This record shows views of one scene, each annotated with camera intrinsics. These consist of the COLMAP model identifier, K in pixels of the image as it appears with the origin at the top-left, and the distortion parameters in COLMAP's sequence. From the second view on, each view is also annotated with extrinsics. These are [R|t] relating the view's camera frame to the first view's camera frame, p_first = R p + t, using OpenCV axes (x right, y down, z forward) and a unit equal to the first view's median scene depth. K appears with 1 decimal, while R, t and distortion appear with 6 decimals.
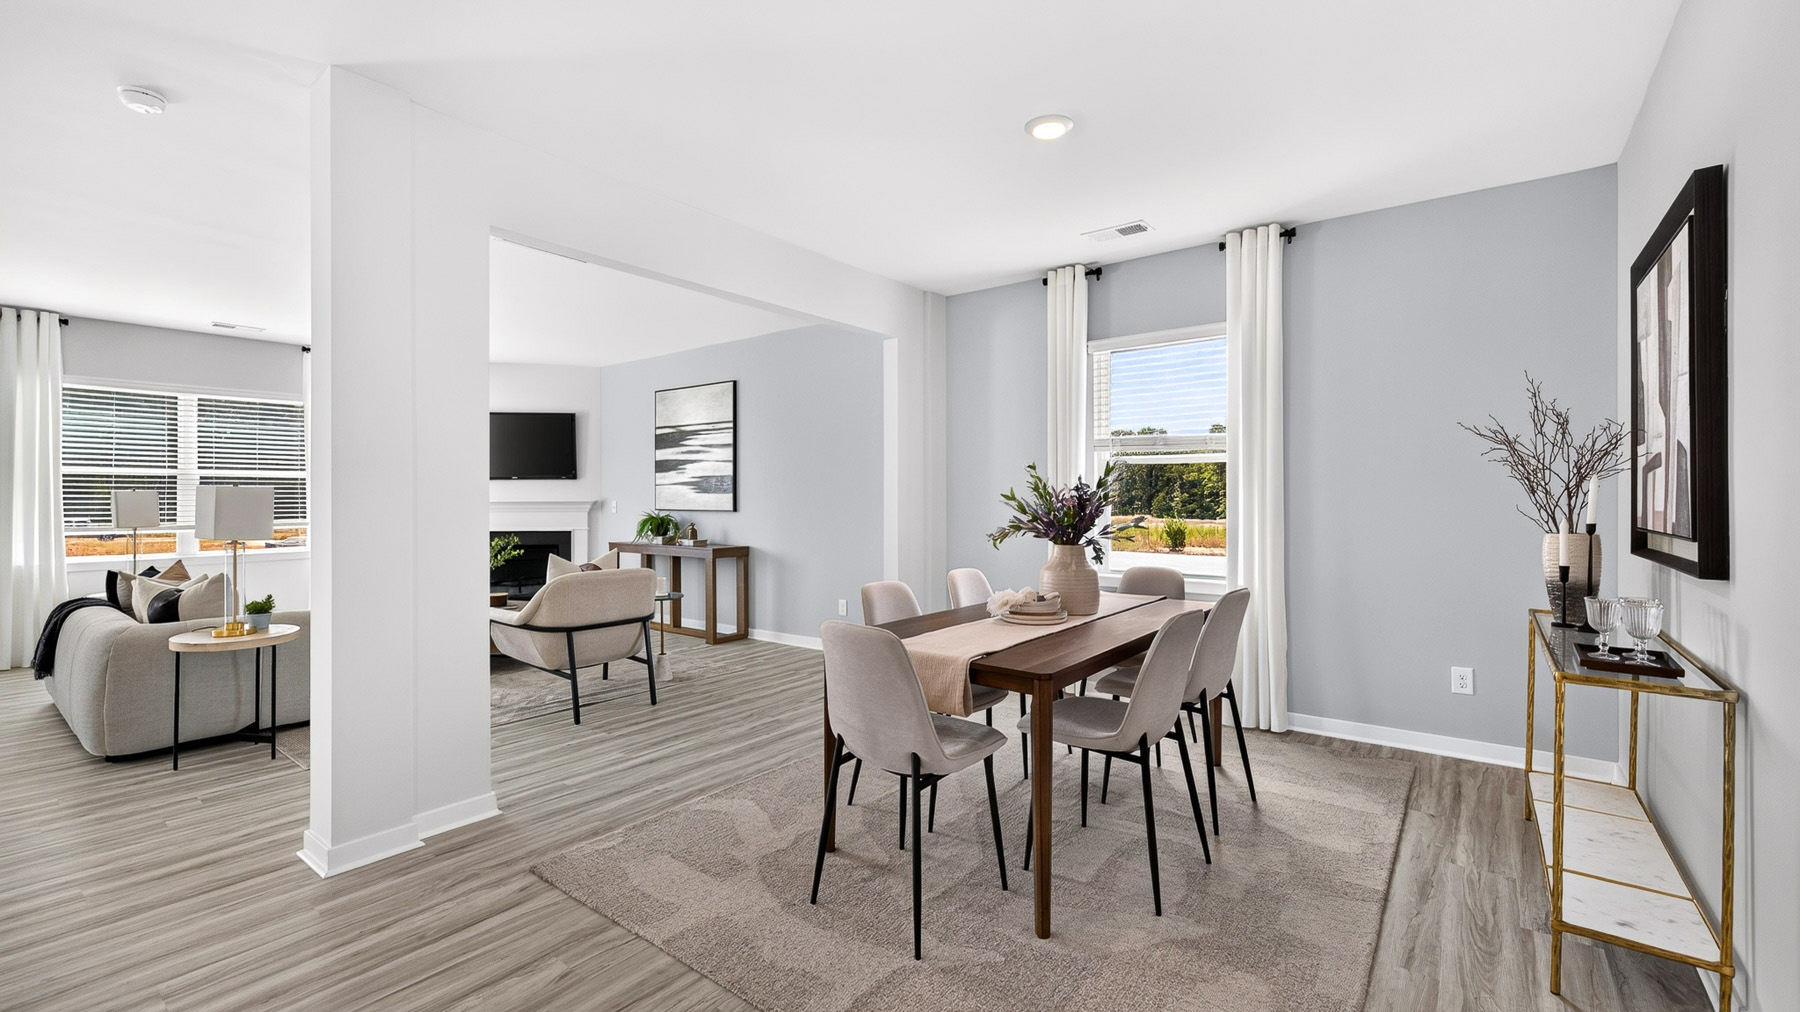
lens RADIAL K [[746.6, 0, 903.4], [0, 746.6, 500.5], [0, 0, 1]] dist [0.002856, 0.000146]
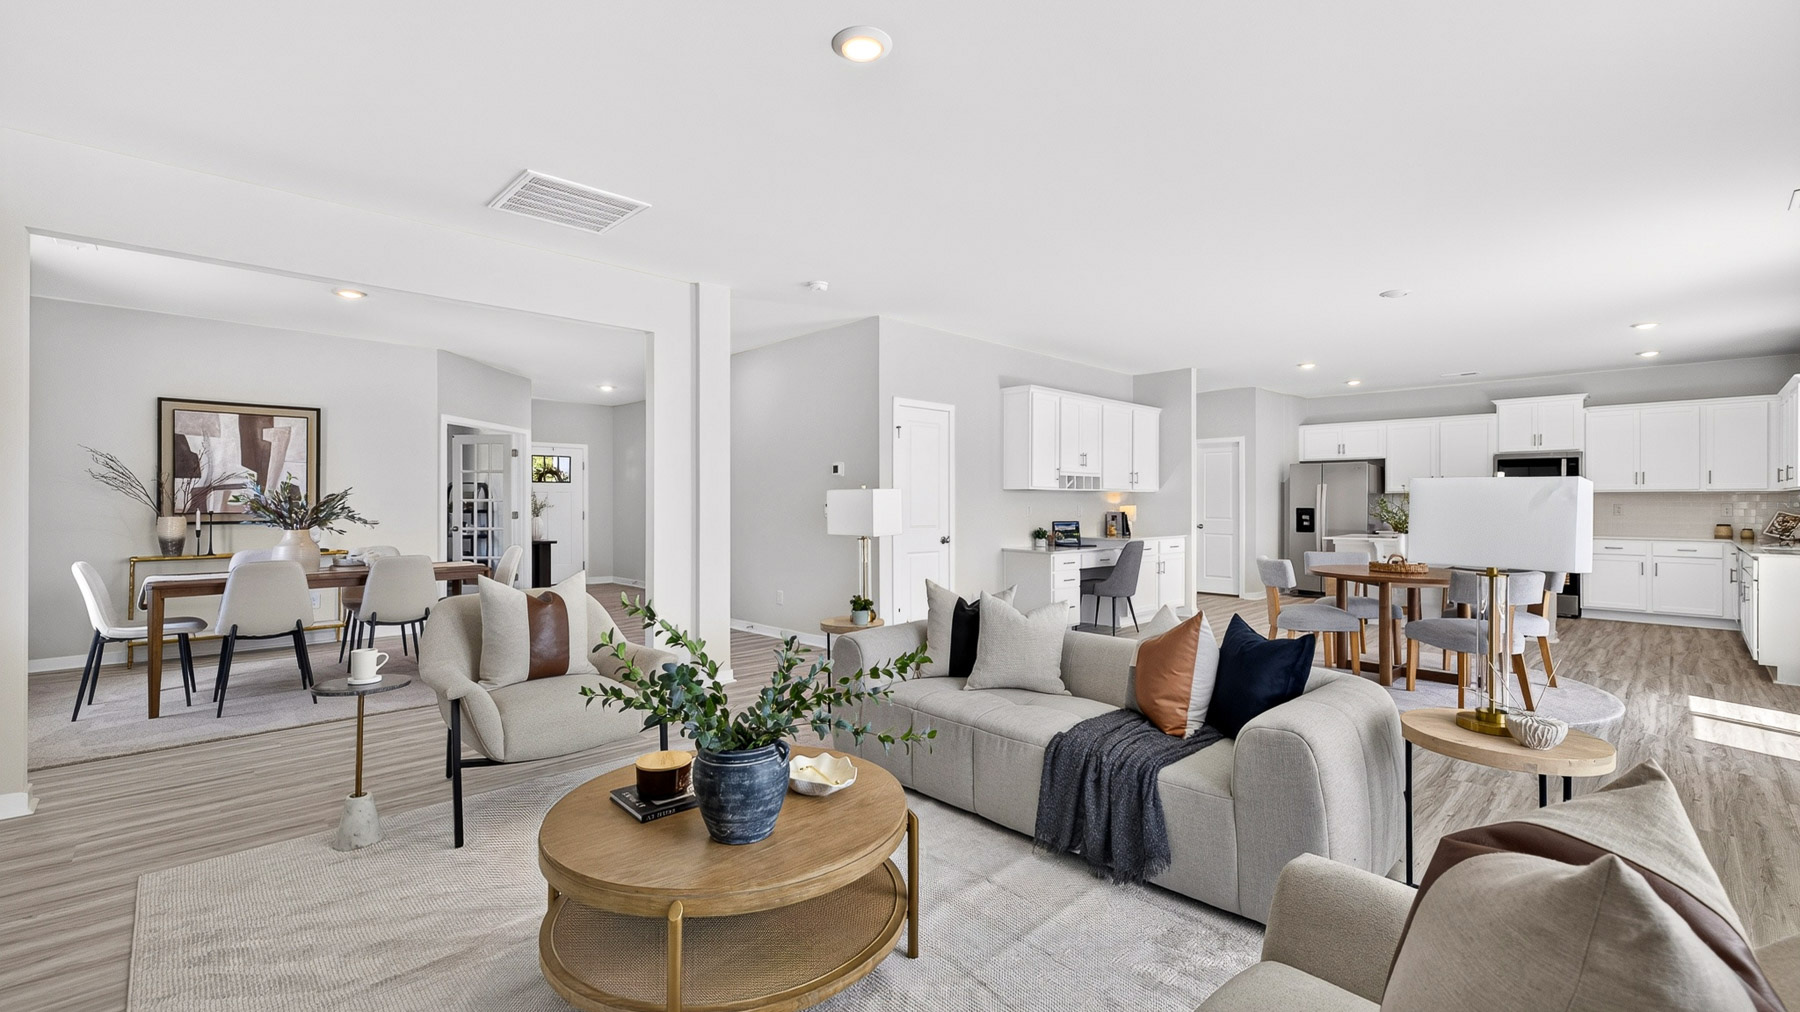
lens RADIAL K [[753.8, 0, 904.2], [0, 753.8, 491.5], [0, 0, 1]] dist [0.007714, -0.000116]
pose [[-0.989507, 0.002034, 0.144468, -0.567006], [0.000040, 0.999905, -0.013799, -0.000651], [-0.144482, -0.013649, -0.989413, 1.076597]]
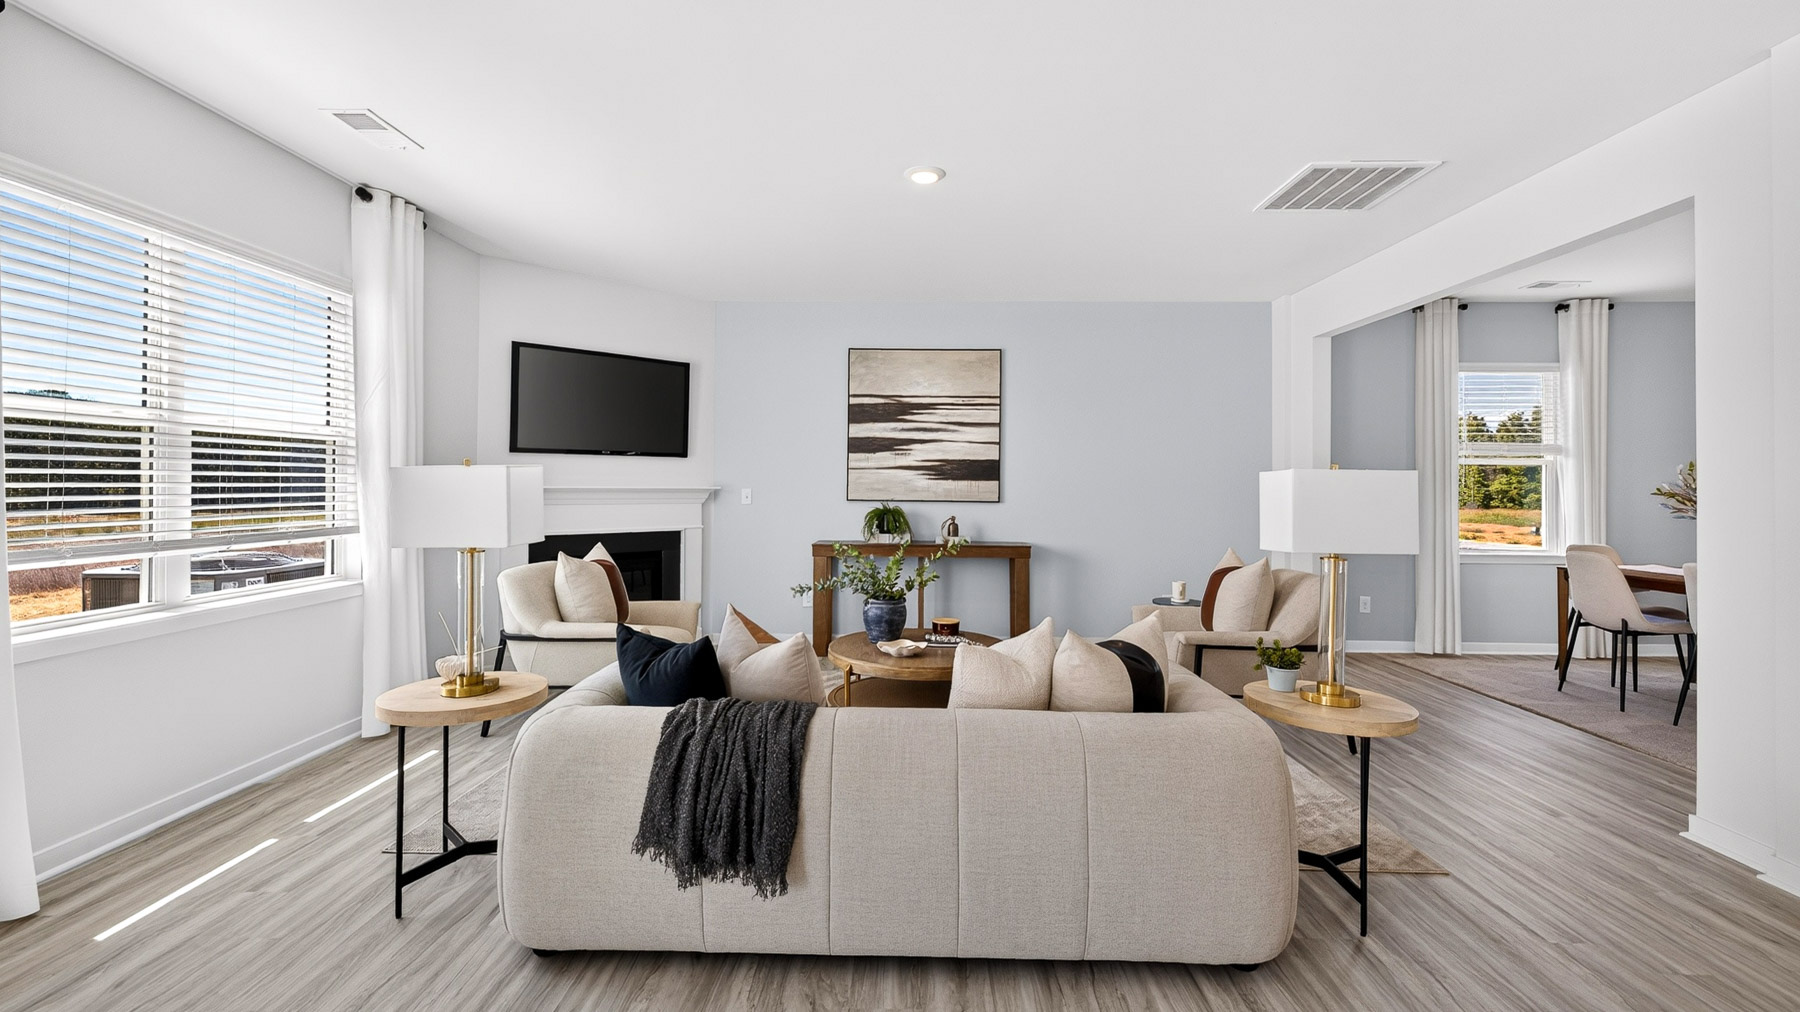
lens RADIAL K [[759.5, 0, 896.9], [0, 759.5, 482.9], [0, 0, 1]] dist [0.008519, -0.000362]
pose [[0.808175, 0.010224, 0.588854, -0.804342], [-0.008405, 0.999948, -0.005827, -0.001708], [-0.588882, -0.000241, 0.808219, 0.351840]]
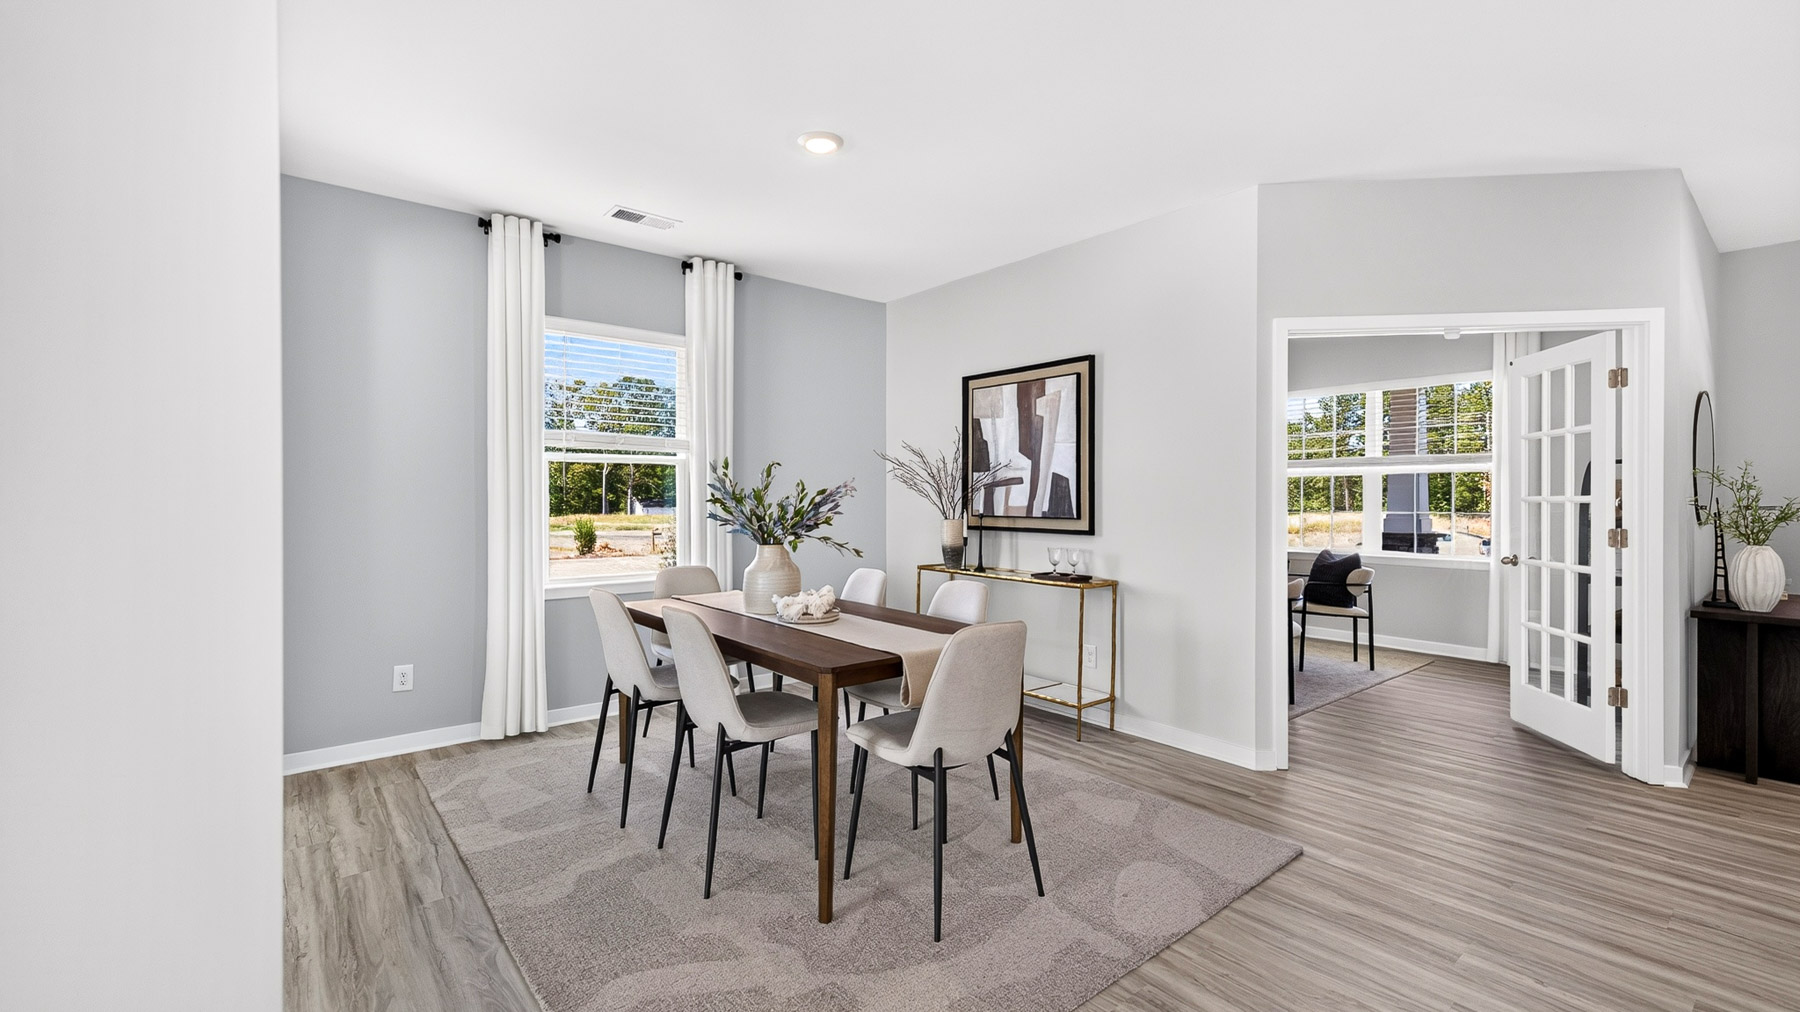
lens RADIAL K [[761.3, 0, 891.2], [0, 761.3, 500.9], [0, 0, 1]] dist [0.010258, -0.000014]
pose [[0.232913, -0.001696, 0.972496, -0.340080], [-0.003151, 0.999992, 0.002498, -0.002826], [-0.972493, -0.003646, 0.232905, 0.272827]]
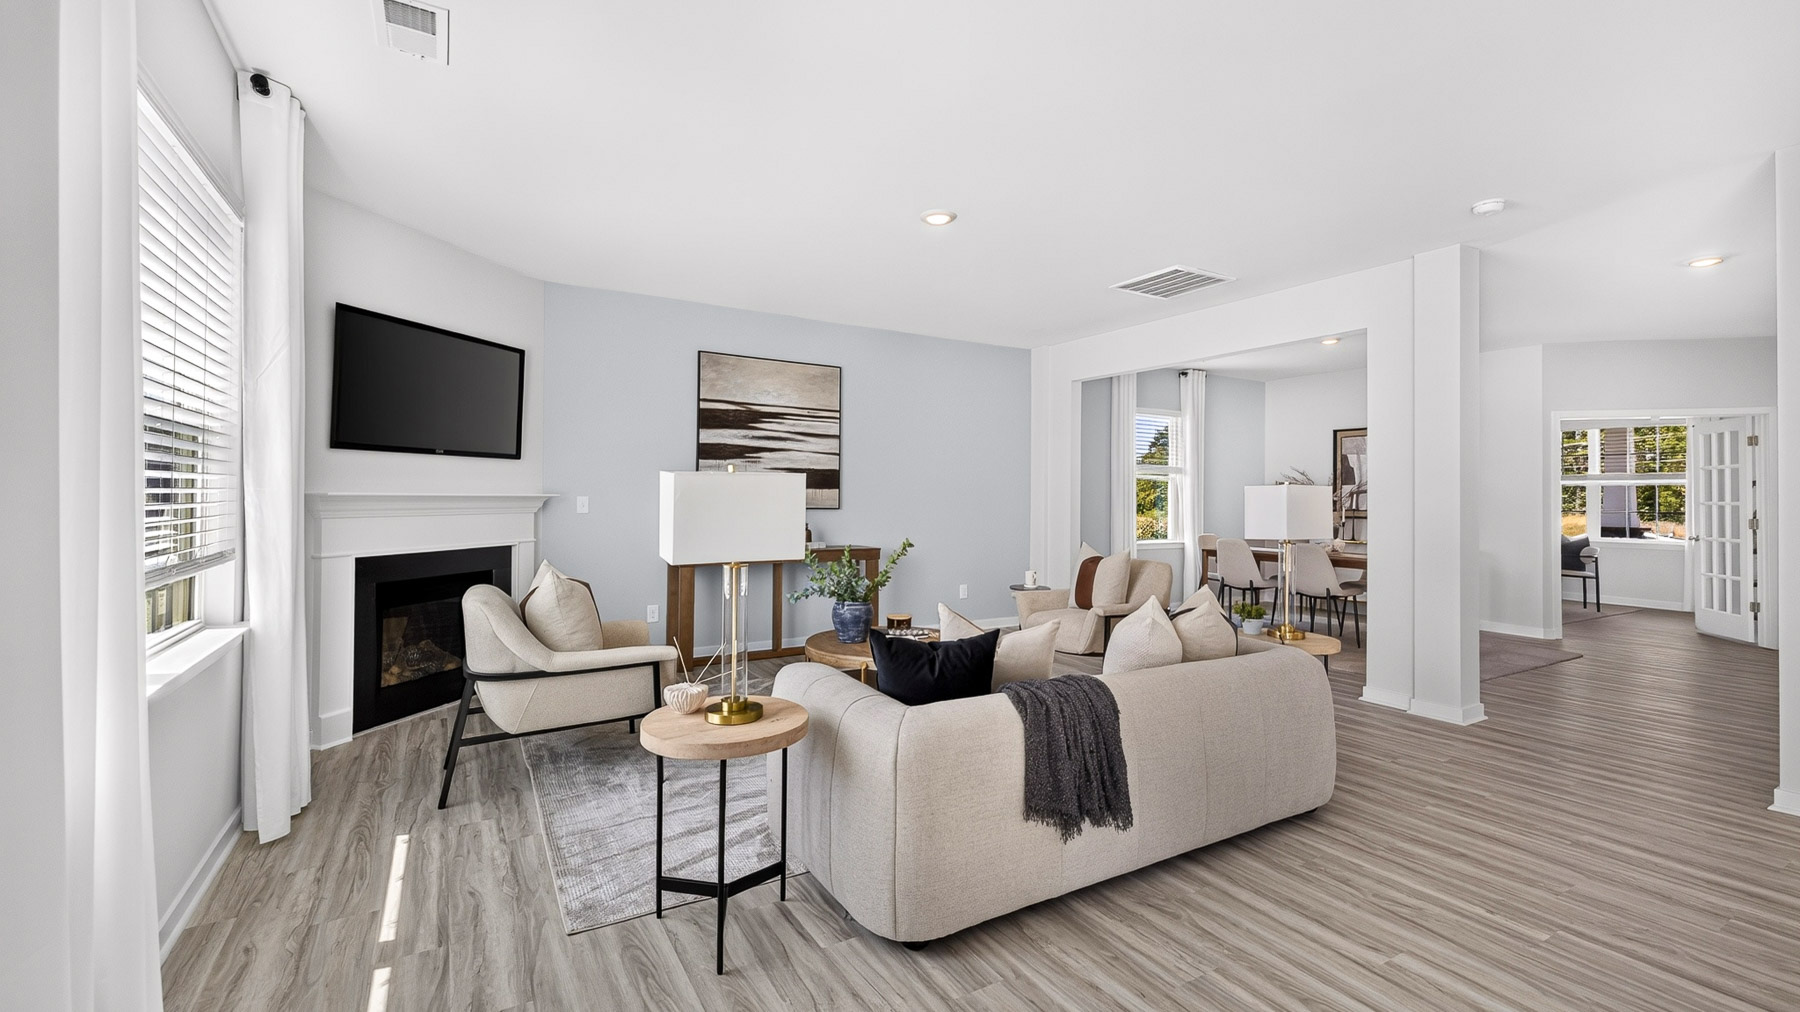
lens RADIAL K [[753.8, 0, 904.2], [0, 753.8, 491.5], [0, 0, 1]] dist [0.007714, -0.000116]
pose [[0.373119, 0.011974, 0.927706, -1.018704], [-0.010195, 0.999909, -0.008805, -0.000030], [-0.927727, -0.006173, 0.373208, 0.558423]]
